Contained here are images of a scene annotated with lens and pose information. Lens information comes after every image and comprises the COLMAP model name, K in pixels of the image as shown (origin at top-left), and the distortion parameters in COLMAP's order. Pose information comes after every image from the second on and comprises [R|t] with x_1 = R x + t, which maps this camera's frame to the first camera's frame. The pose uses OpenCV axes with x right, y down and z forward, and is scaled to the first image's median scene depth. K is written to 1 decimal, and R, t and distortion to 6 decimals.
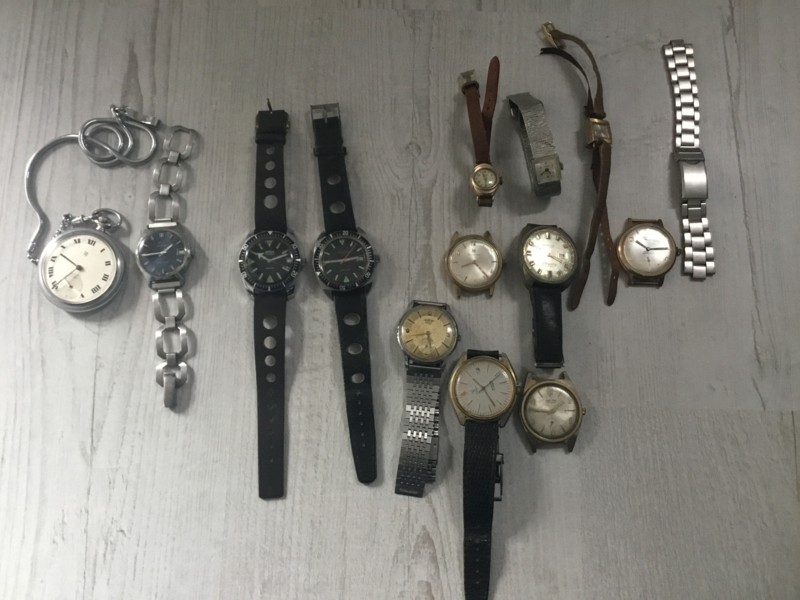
lens RADIAL K [[760.7, 0, 401.4], [0, 760.7, 287.9], [0, 0, 1]] dist [0.074880, -0.170628]
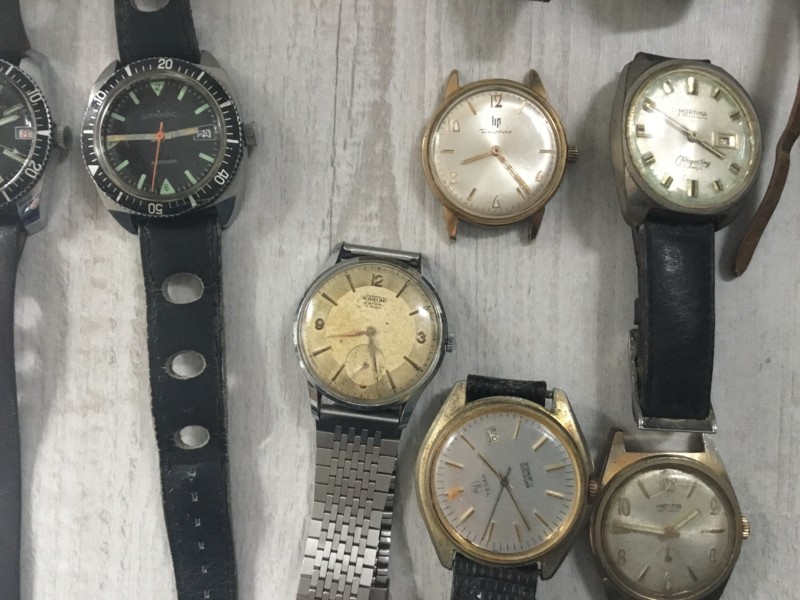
lens RADIAL K [[760.7, 0, 399.2], [0, 760.7, 303.4], [0, 0, 1]] dist [0.074880, -0.170628]
pose [[0.999510, 0.029315, -0.010950, 0.052004], [-0.026700, 0.981390, 0.190158, -0.029944], [0.016320, -0.189772, 0.981692, 0.591190]]
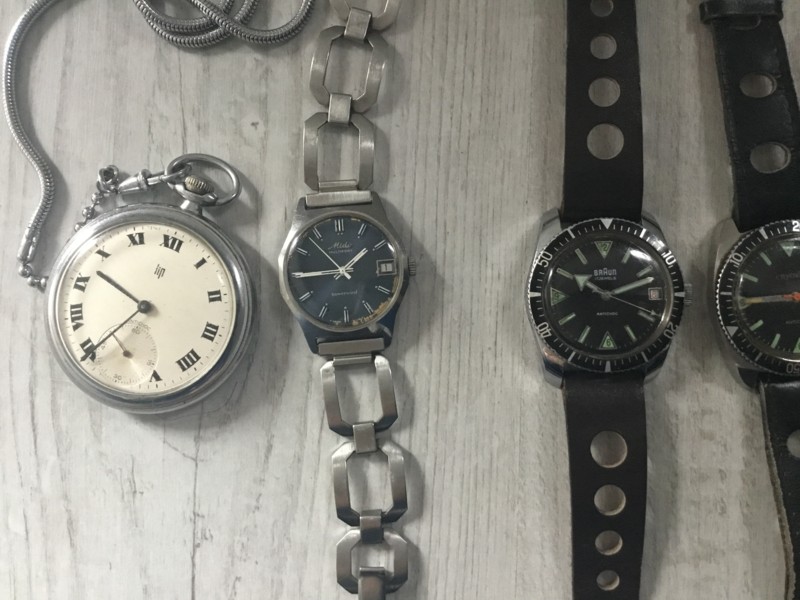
lens RADIAL K [[760.7, 0, 393.9], [0, 760.7, 293.4], [0, 0, 1]] dist [0.074880, -0.170628]
pose [[0.999180, 0.019880, -0.035262, -0.266262], [-0.013605, 0.985347, 0.170016, -0.101719], [0.038125, -0.169397, 0.984810, 0.588505]]
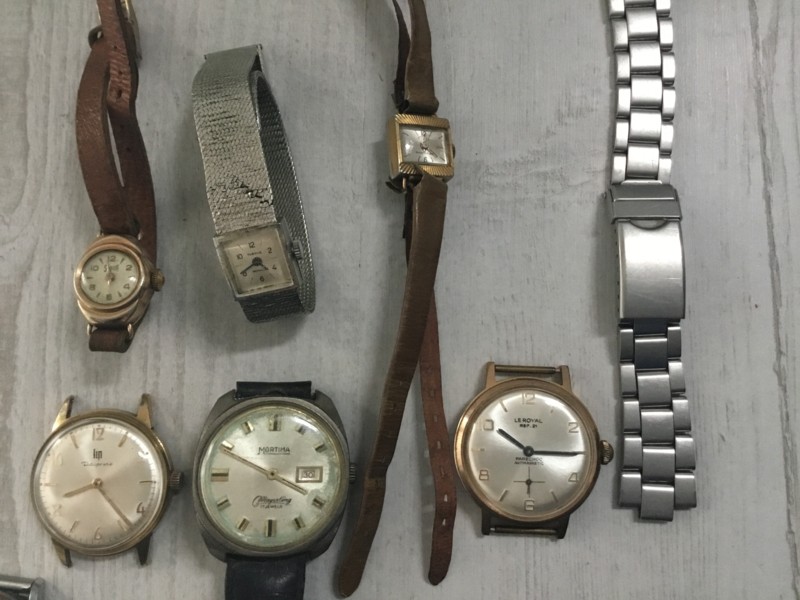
lens RADIAL K [[760.7, 0, 404.1], [0, 760.7, 291.6], [0, 0, 1]] dist [0.074880, -0.170628]
pose [[0.999607, -0.004045, -0.027736, 0.267385], [0.006896, 0.994608, 0.103478, -0.174119], [0.027168, -0.103629, 0.994245, 0.607428]]
